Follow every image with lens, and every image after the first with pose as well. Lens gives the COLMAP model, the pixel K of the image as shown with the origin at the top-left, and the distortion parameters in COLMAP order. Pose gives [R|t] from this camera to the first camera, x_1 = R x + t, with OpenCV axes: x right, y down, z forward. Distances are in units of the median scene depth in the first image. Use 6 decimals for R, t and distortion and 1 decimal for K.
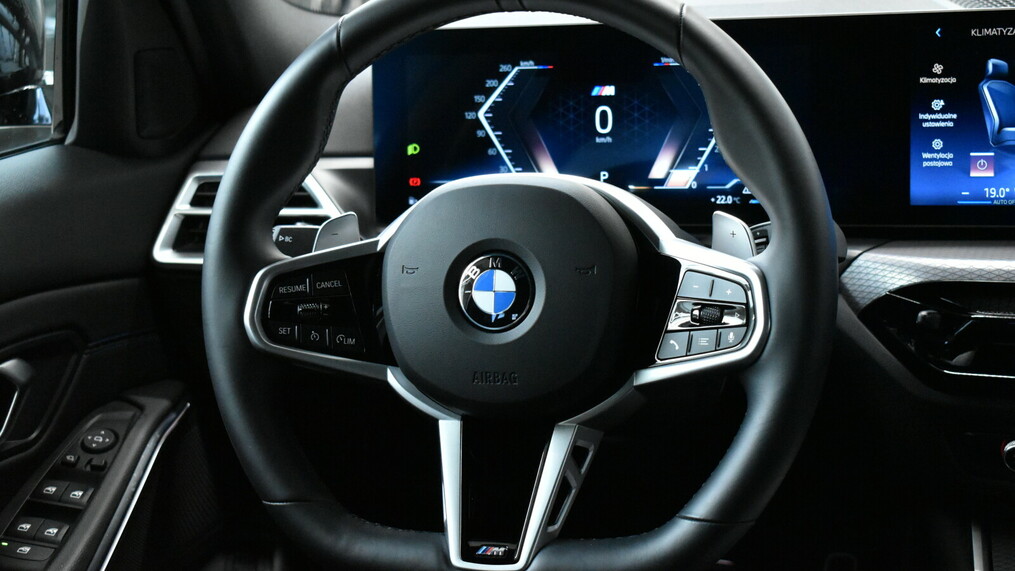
lens RADIAL K [[1861.3, 0, 516.9], [0, 1861.3, 276.9], [0, 0, 1]] dist [-0.015732, 0.000000]
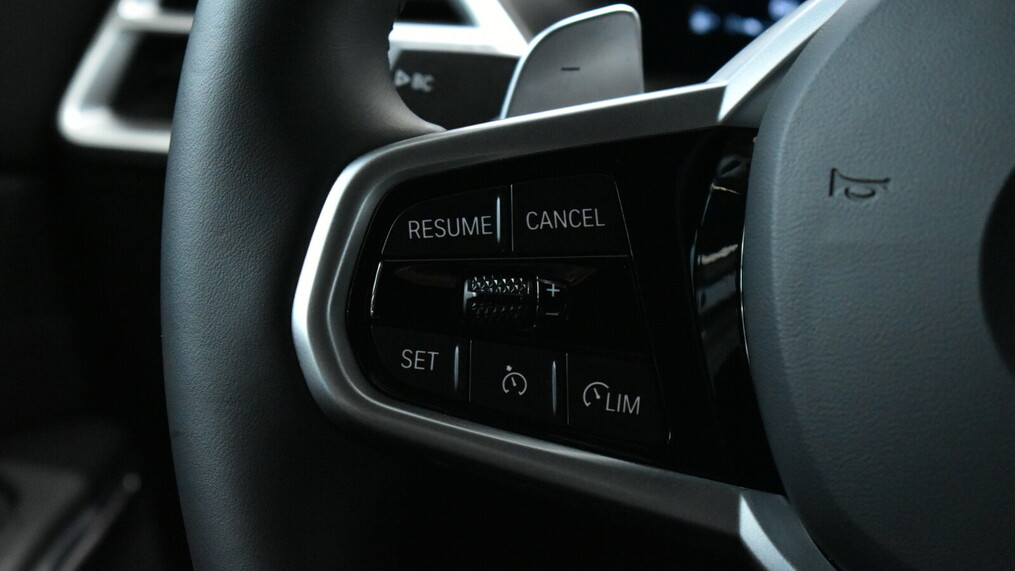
lens RADIAL K [[2417.0, 0, 506.5], [0, 2417.0, 285.1], [0, 0, 1]] dist [-0.086655, 0.000000]
pose [[0.998076, 0.051384, -0.034688, -0.096130], [-0.050287, 0.998229, 0.031791, 0.002674], [0.036260, -0.029986, 0.998892, 0.591029]]
